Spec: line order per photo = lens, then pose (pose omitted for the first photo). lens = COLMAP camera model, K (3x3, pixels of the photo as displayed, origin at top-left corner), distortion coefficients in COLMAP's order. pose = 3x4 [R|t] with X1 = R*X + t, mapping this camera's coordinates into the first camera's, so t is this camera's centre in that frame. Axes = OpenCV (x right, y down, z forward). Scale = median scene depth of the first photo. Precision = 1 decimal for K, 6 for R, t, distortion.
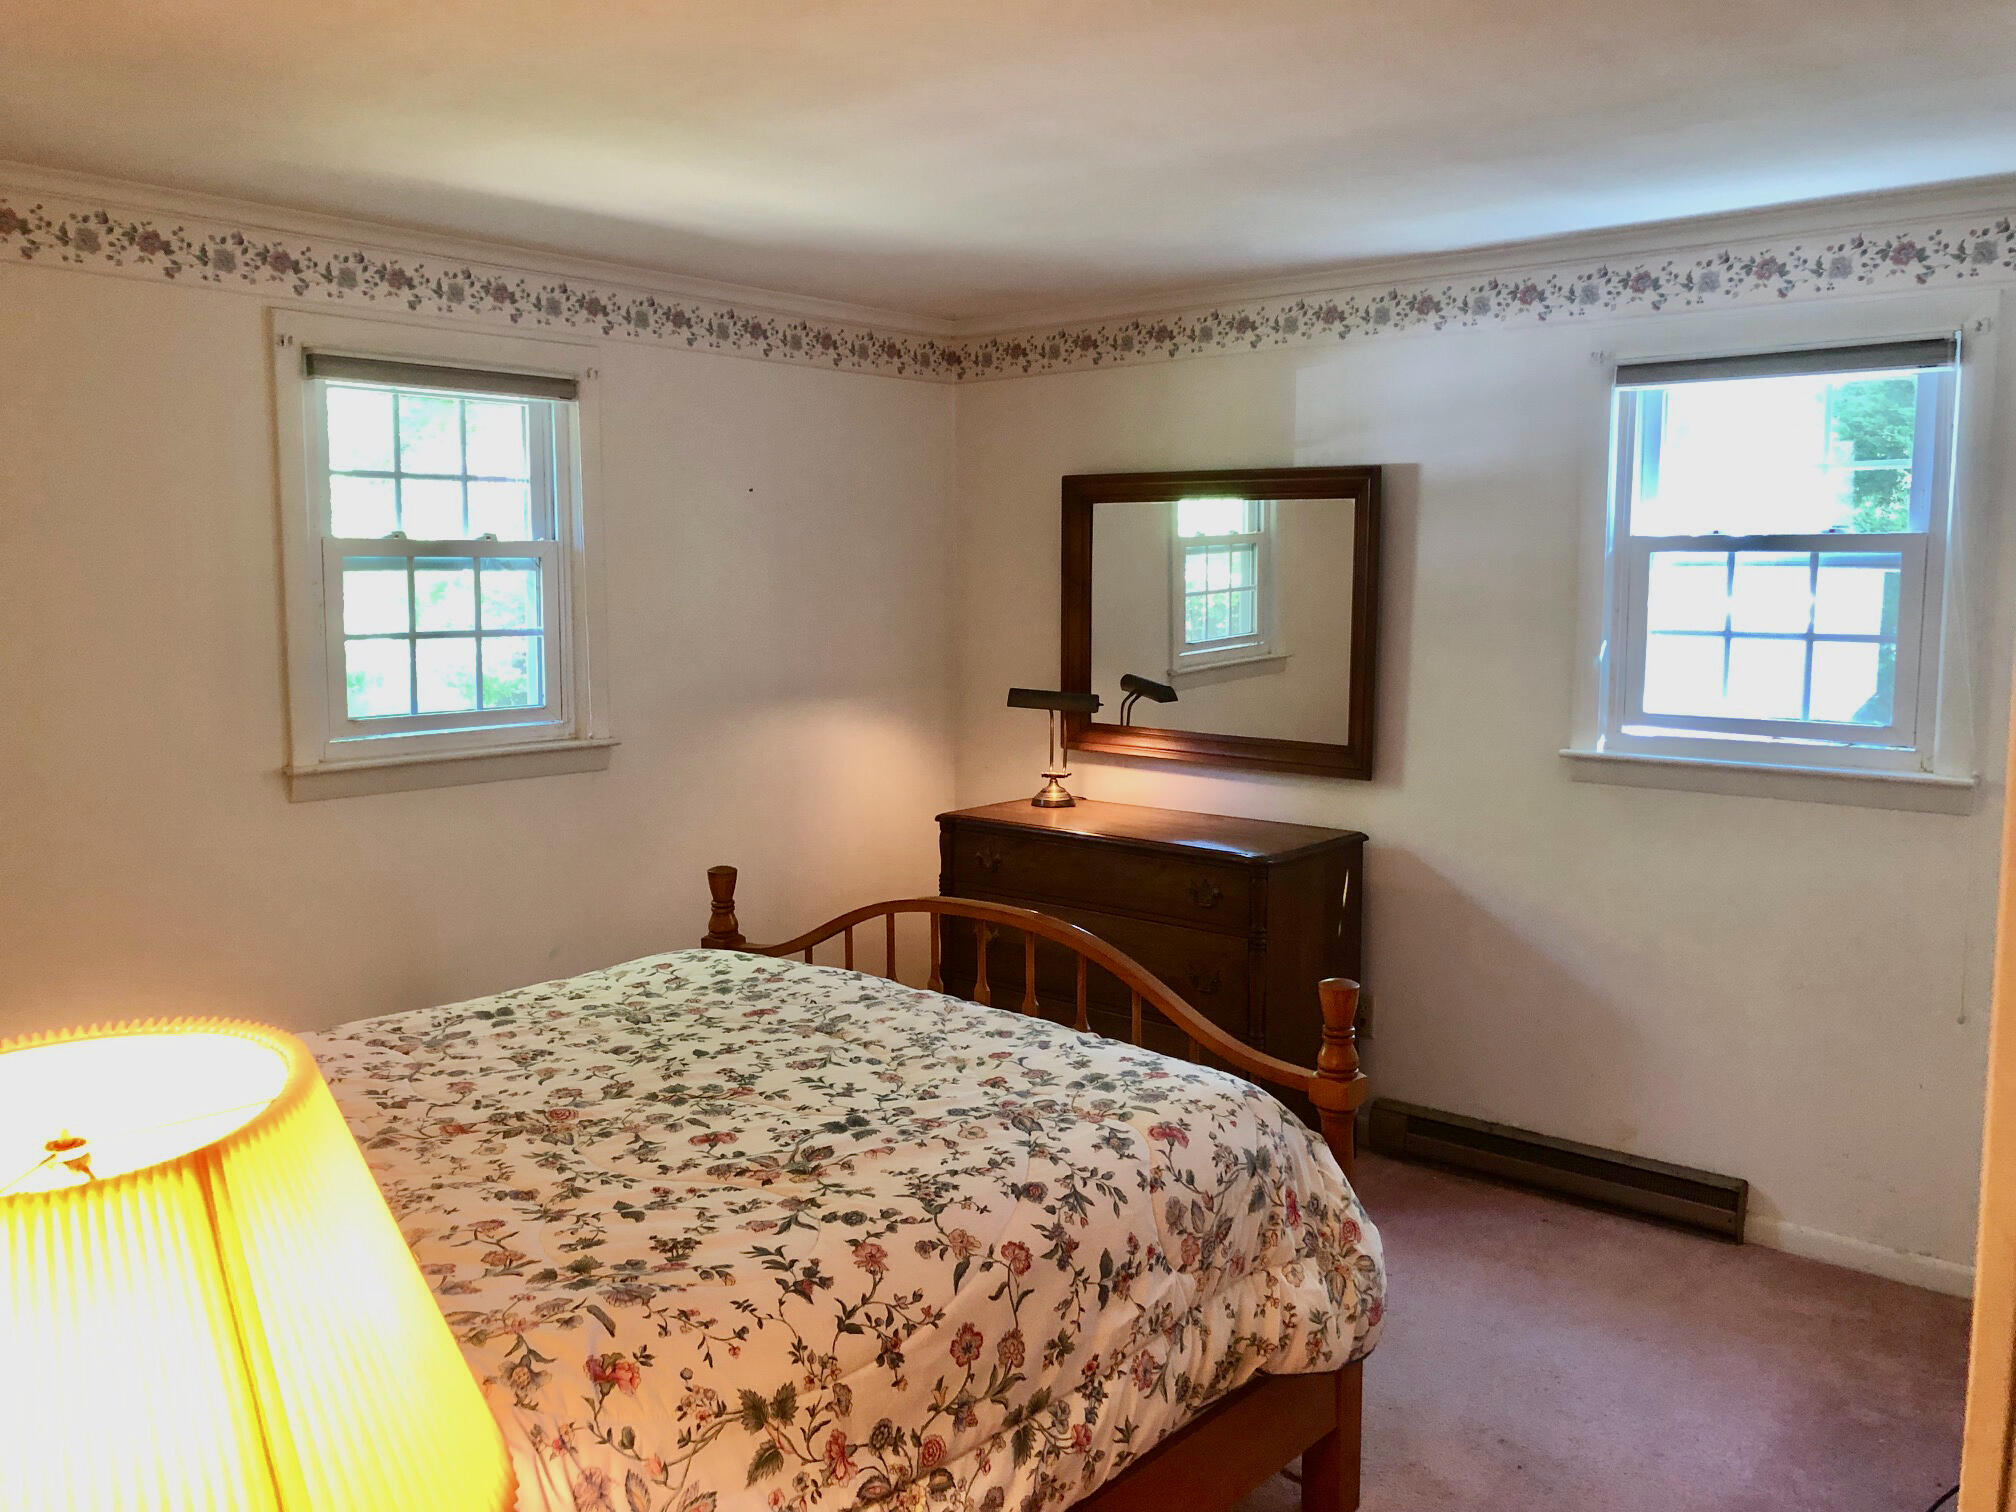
lens RADIAL K [[1674.7, 0, 999.8], [0, 1674.7, 738.0], [0, 0, 1]] dist [0.015718, -0.004824]
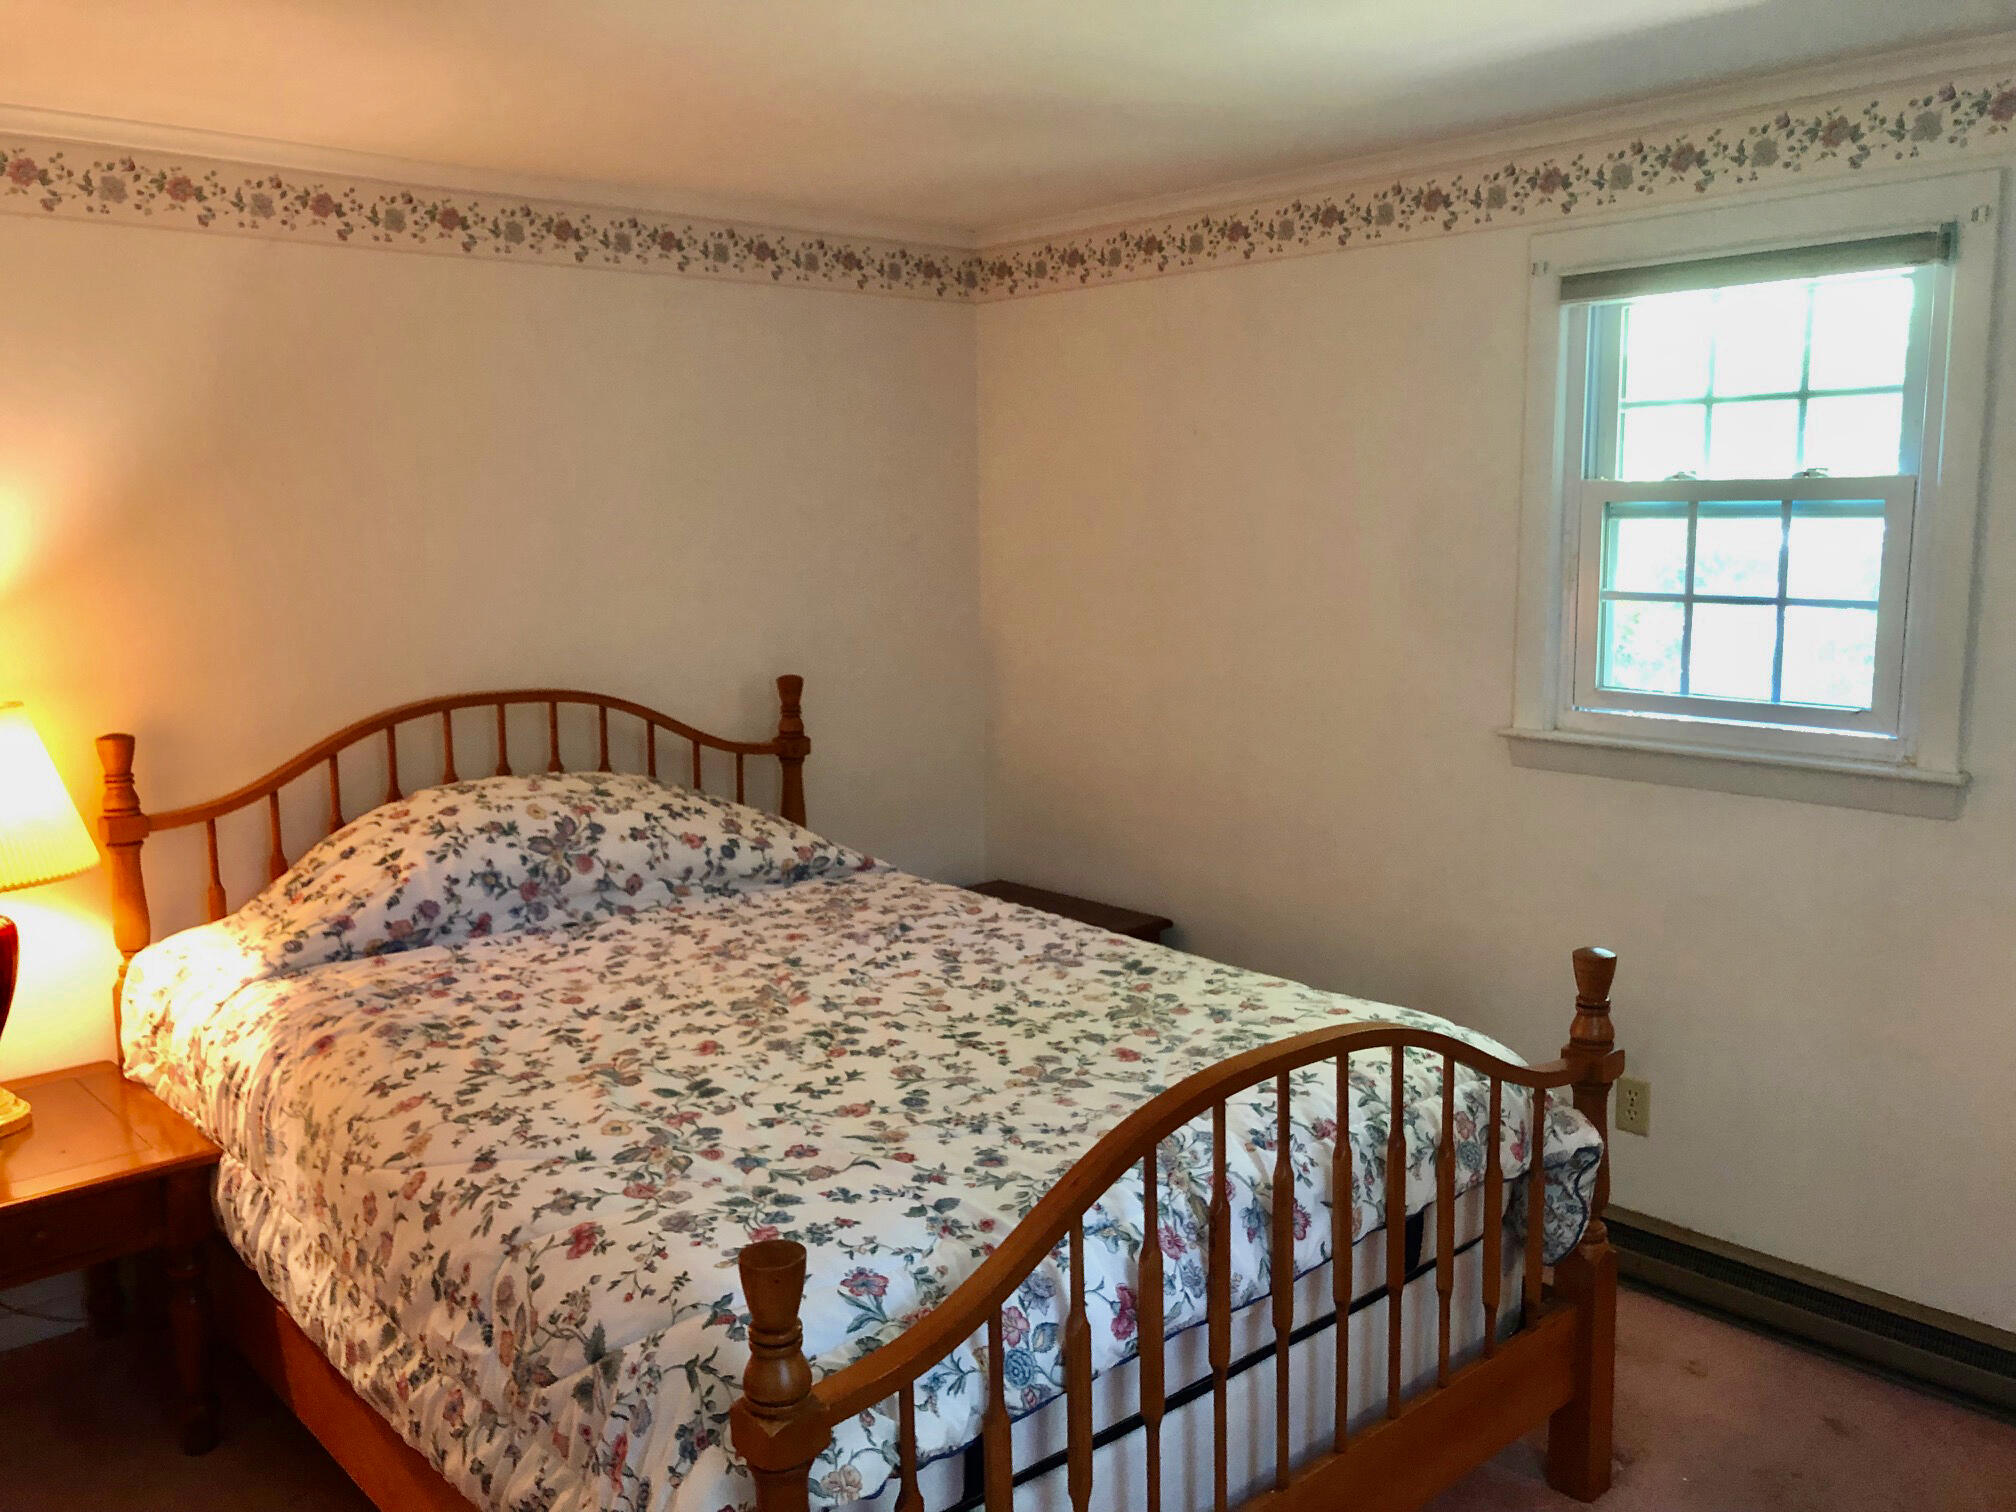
lens RADIAL K [[1674.7, 0, 1002.0], [0, 1674.7, 775.6], [0, 0, 1]] dist [0.015718, -0.004824]
pose [[-0.133309, 0.165365, -0.977181, 0.759507], [-0.094899, 0.979321, 0.178674, -0.135863], [0.986521, 0.116553, -0.114860, 1.154742]]
